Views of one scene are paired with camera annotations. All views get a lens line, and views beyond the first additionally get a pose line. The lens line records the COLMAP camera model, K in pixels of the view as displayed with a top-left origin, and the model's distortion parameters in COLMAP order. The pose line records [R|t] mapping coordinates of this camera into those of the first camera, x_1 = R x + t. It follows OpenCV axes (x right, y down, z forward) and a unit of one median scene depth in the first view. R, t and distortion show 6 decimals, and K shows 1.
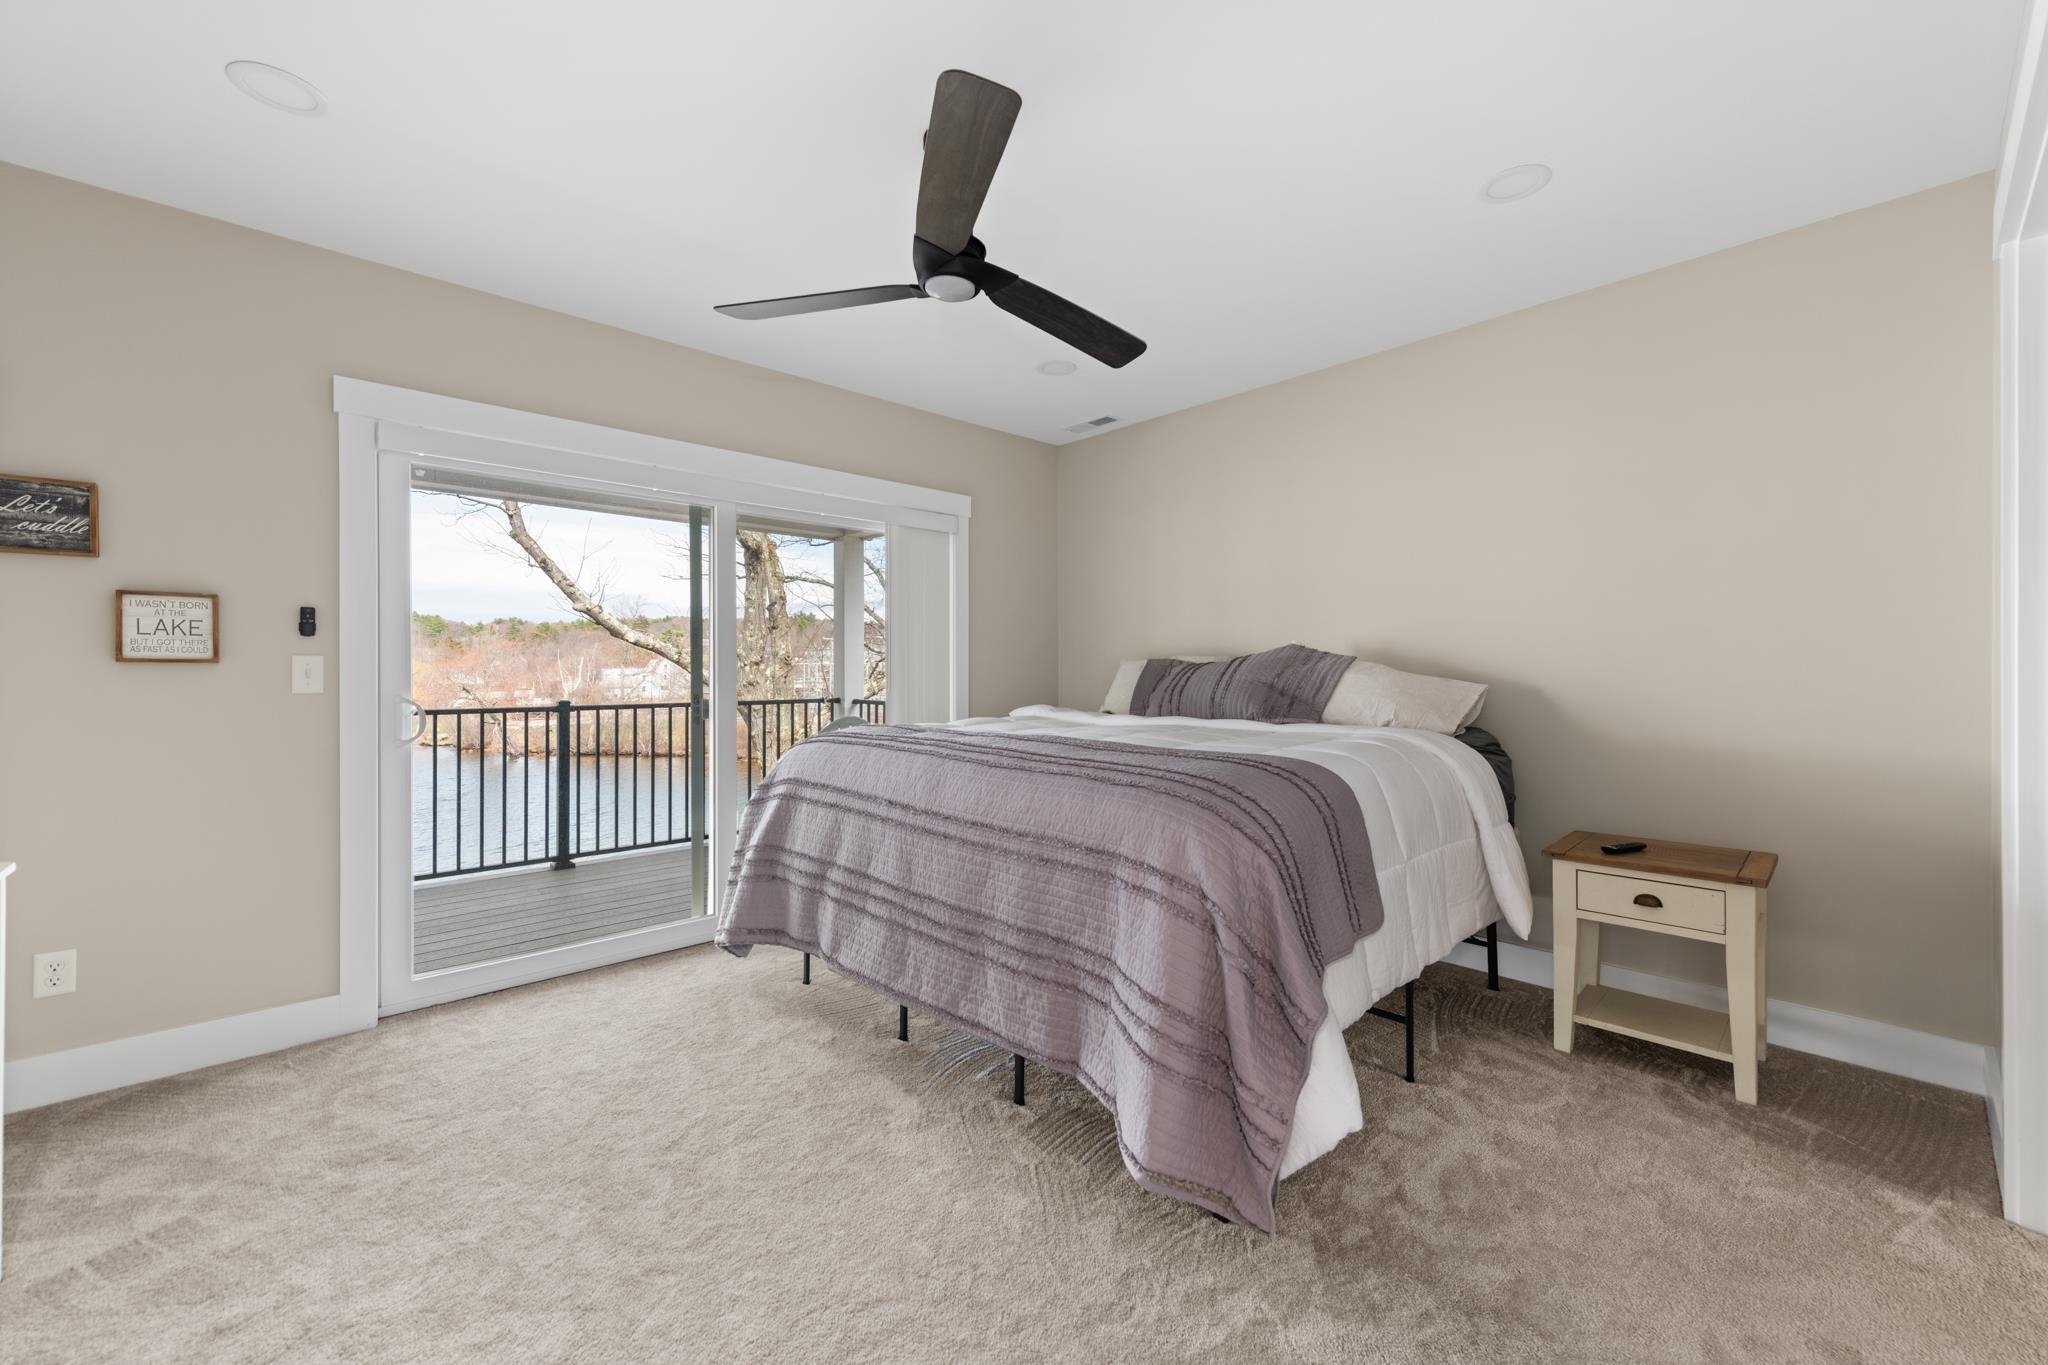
lens RADIAL K [[799.8, 0, 1037.5], [0, 799.8, 679.7], [0, 0, 1]] dist [0.013867, -0.005795]
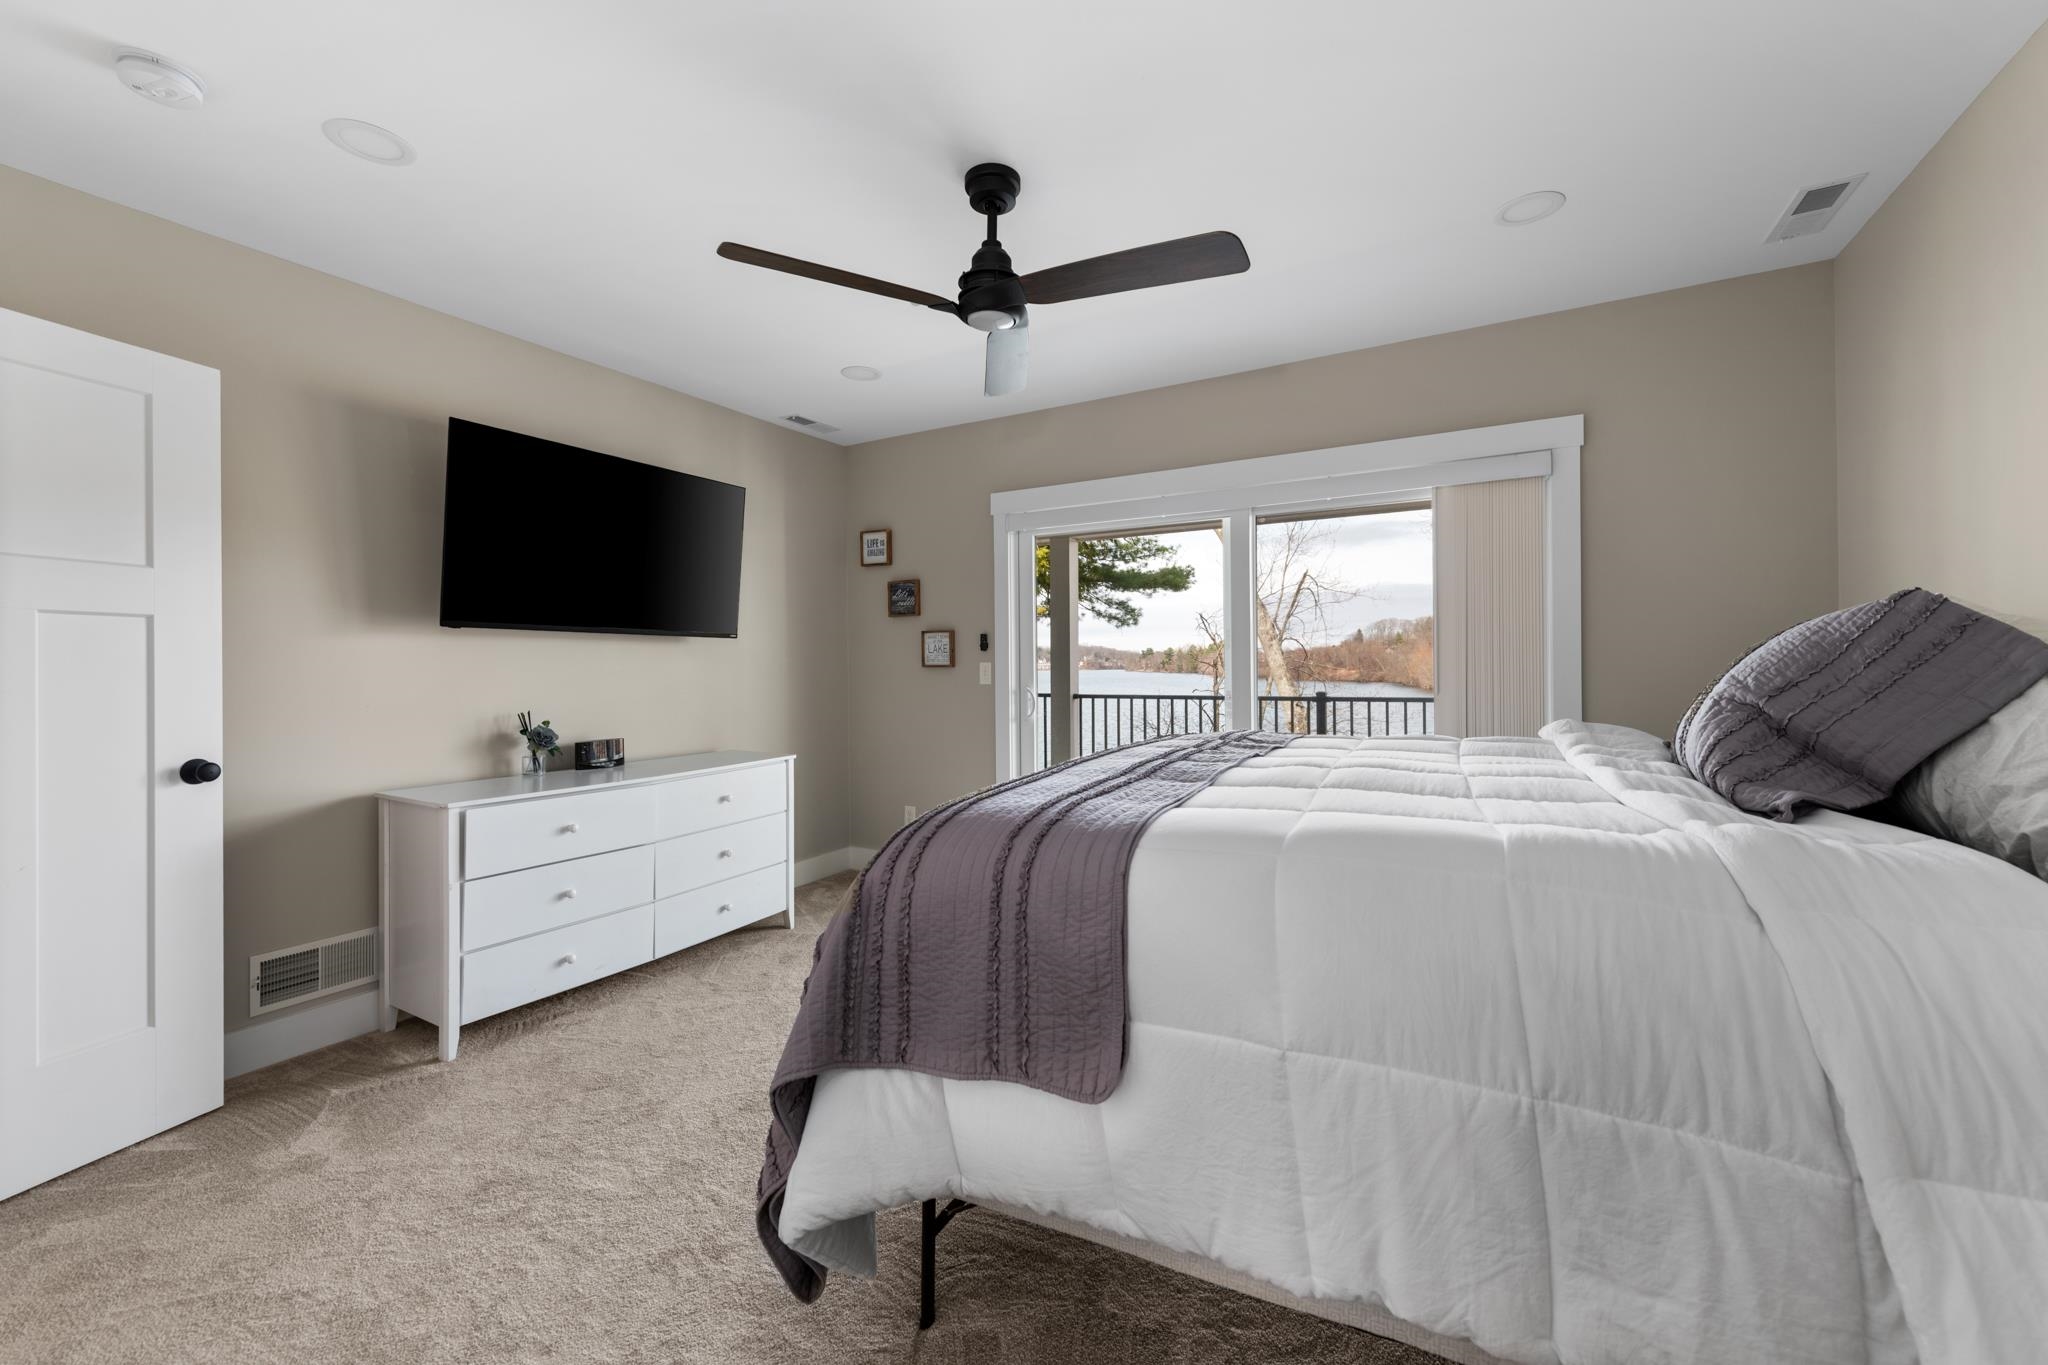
lens RADIAL K [[813.4, 0, 1024.7], [0, 813.4, 662.1], [0, 0, 1]] dist [0.000069, -0.000084]
pose [[0.292134, -0.004988, -0.956364, 0.370051], [0.001897, 0.999987, -0.004636, -0.010617], [0.956376, -0.000460, 0.292140, 0.280295]]
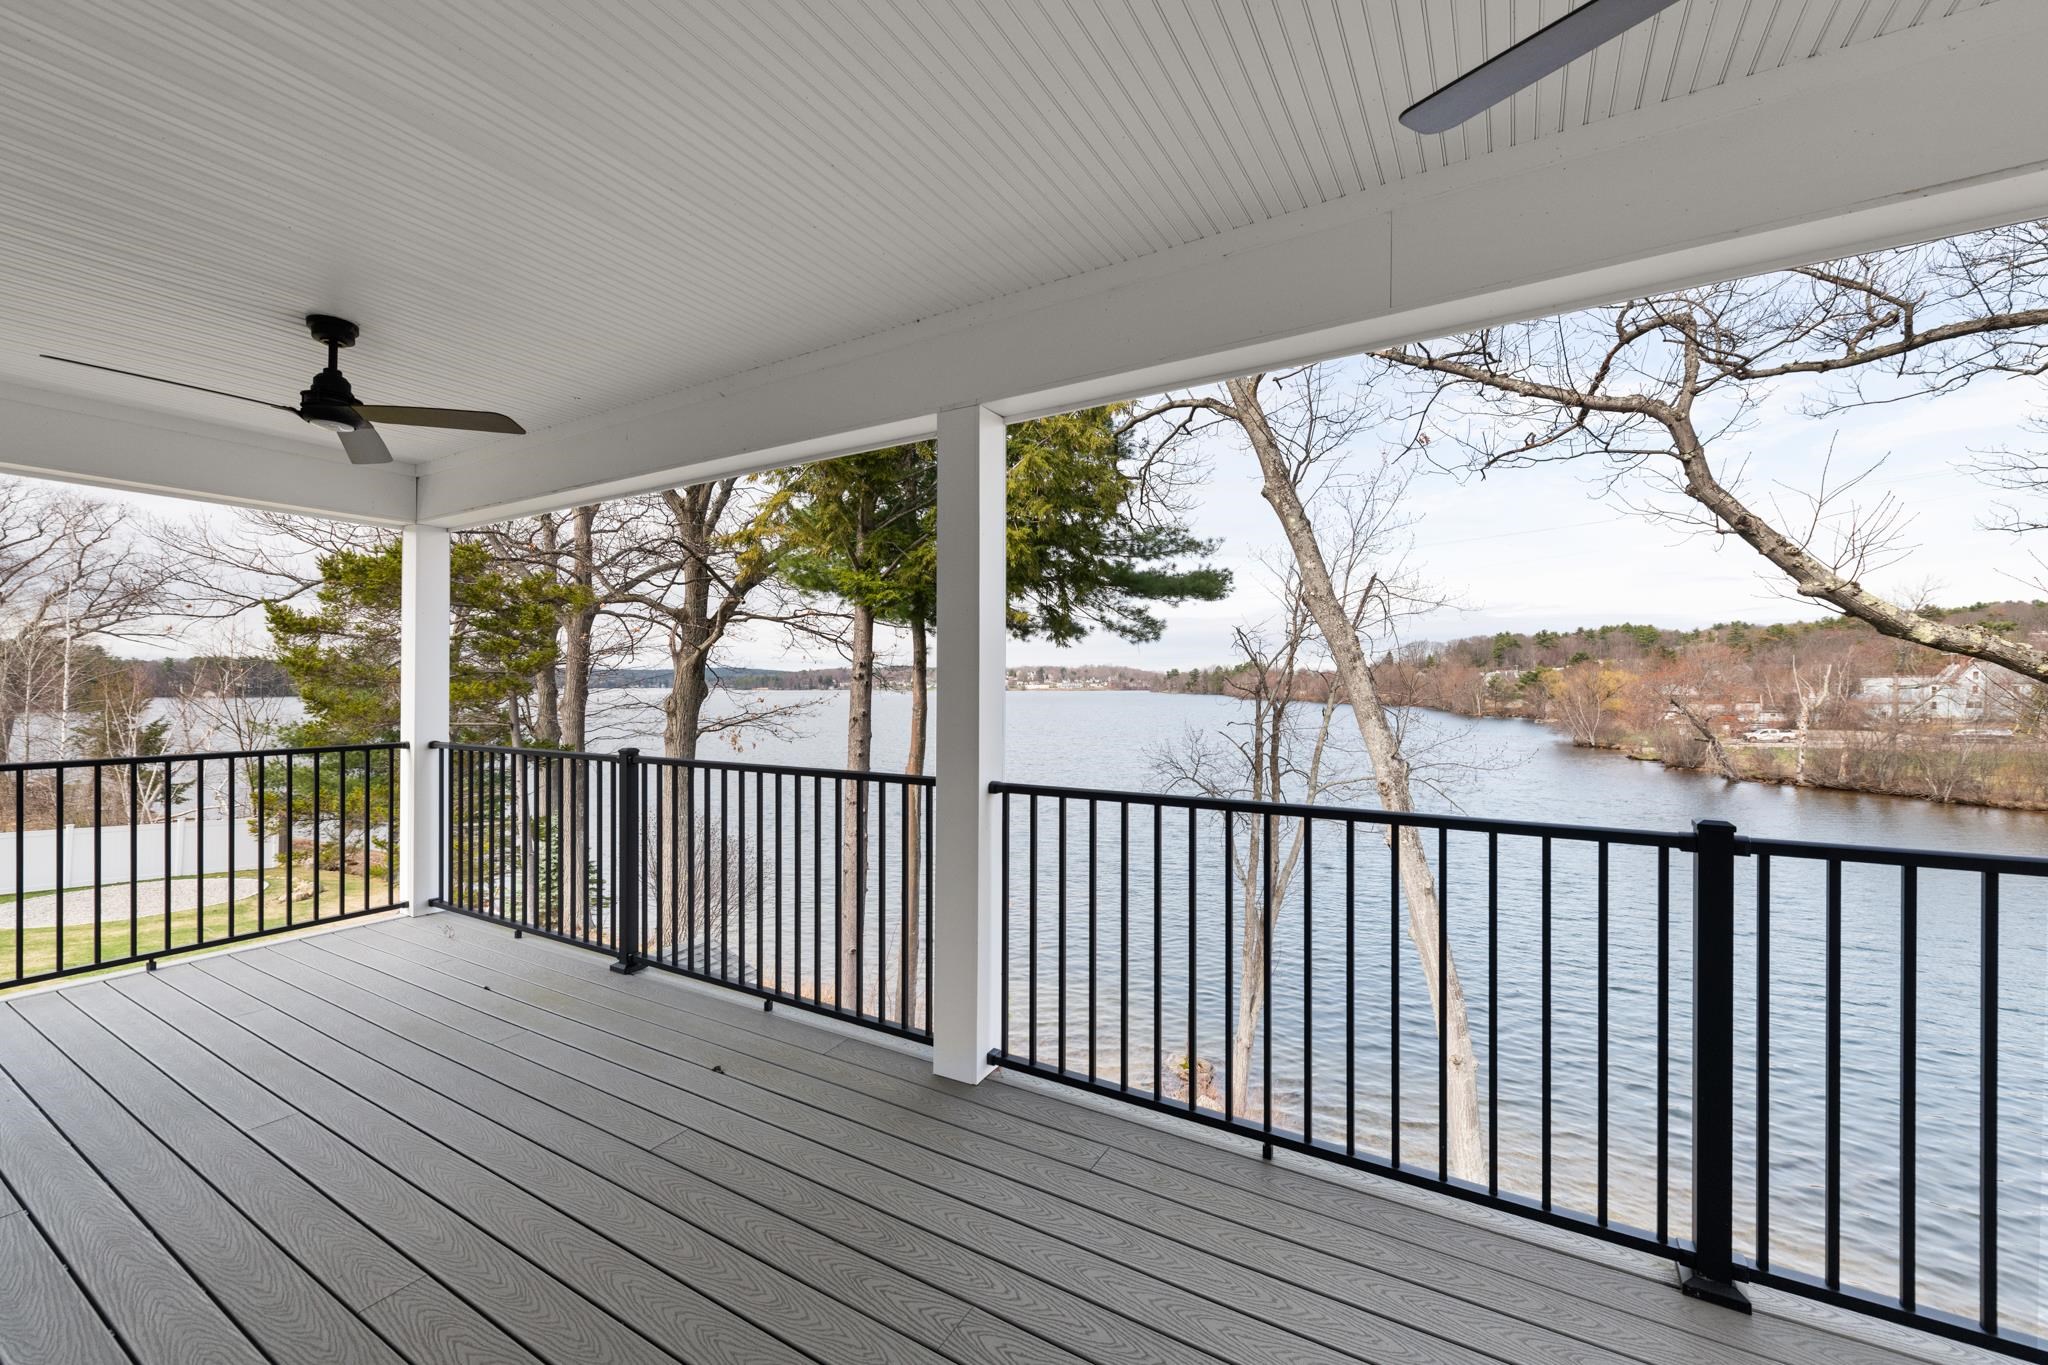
lens RADIAL K [[797.3, 0, 1025.9], [0, 797.3, 682.8], [0, 0, 1]] dist [-0.000848, -0.000324]
pose [[0.261042, -0.000578, -0.965327, -0.333630], [-0.007632, 0.999967, -0.002662, -0.031560], [0.965297, 0.008063, 0.261029, 0.620812]]
